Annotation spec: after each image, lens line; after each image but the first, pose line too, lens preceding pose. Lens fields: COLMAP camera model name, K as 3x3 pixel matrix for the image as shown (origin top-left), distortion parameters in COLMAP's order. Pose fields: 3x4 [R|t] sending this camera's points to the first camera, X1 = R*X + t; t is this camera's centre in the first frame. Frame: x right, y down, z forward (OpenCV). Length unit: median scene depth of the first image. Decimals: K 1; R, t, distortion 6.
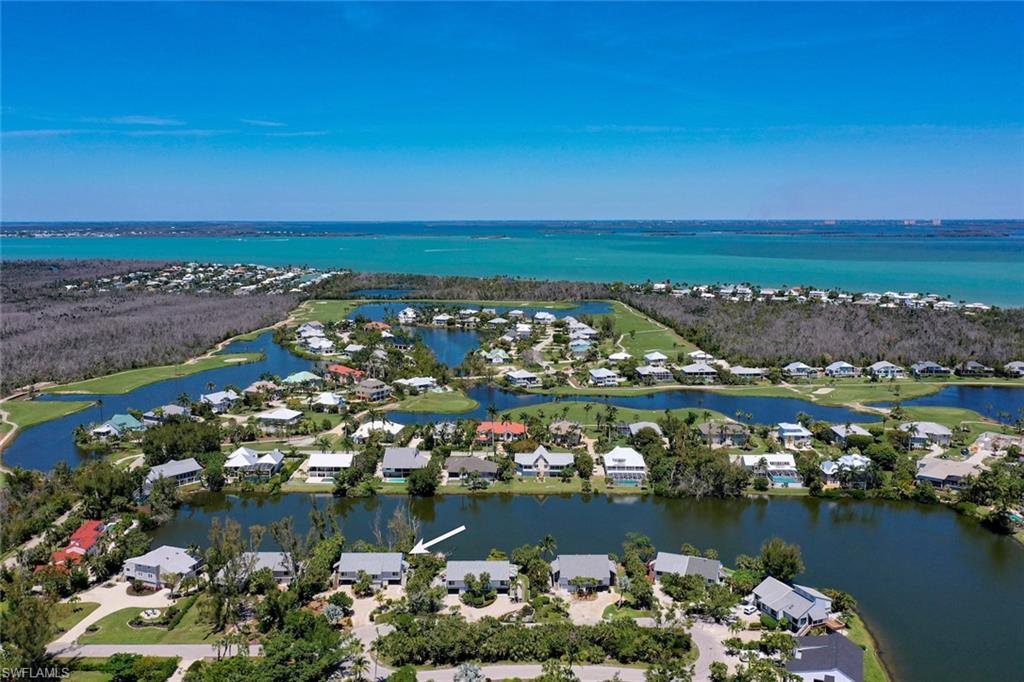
lens RADIAL K [[822.7, 0, 508.6], [0, 822.7, 339.2], [0, 0, 1]] dist [-0.005269, -0.001999]
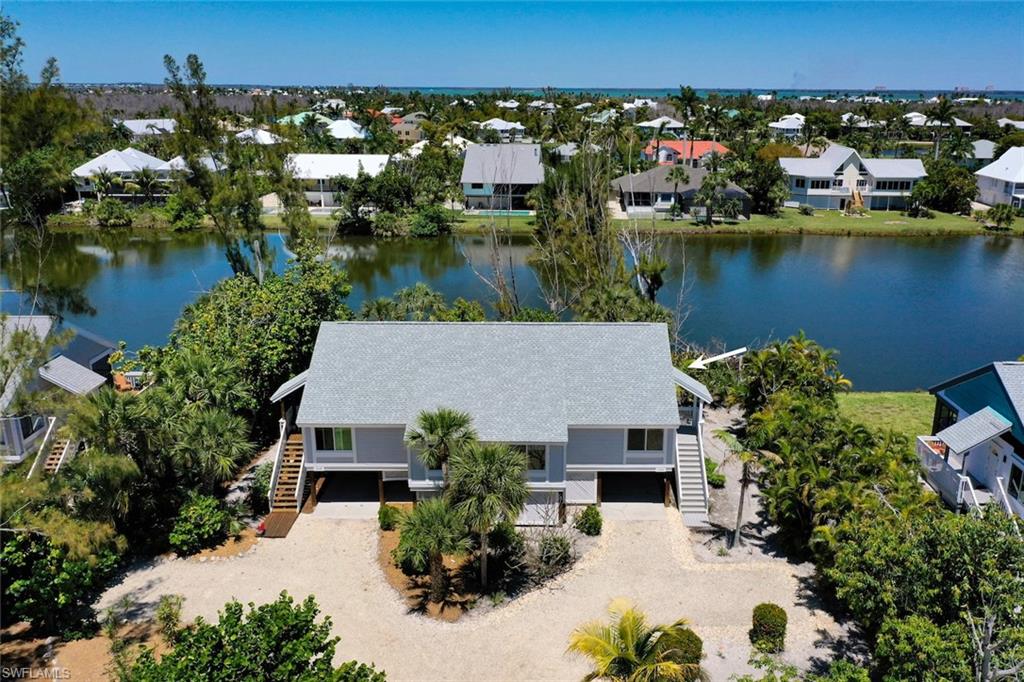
lens RADIAL K [[822.7, 0, 514.7], [0, 822.7, 341.6], [0, 0, 1]] dist [-0.005269, -0.001999]
pose [[0.999108, -0.000378, -0.042231, -0.156088], [0.007034, 0.987486, 0.157552, 0.239326], [0.041643, -0.157709, 0.986607, 0.837475]]
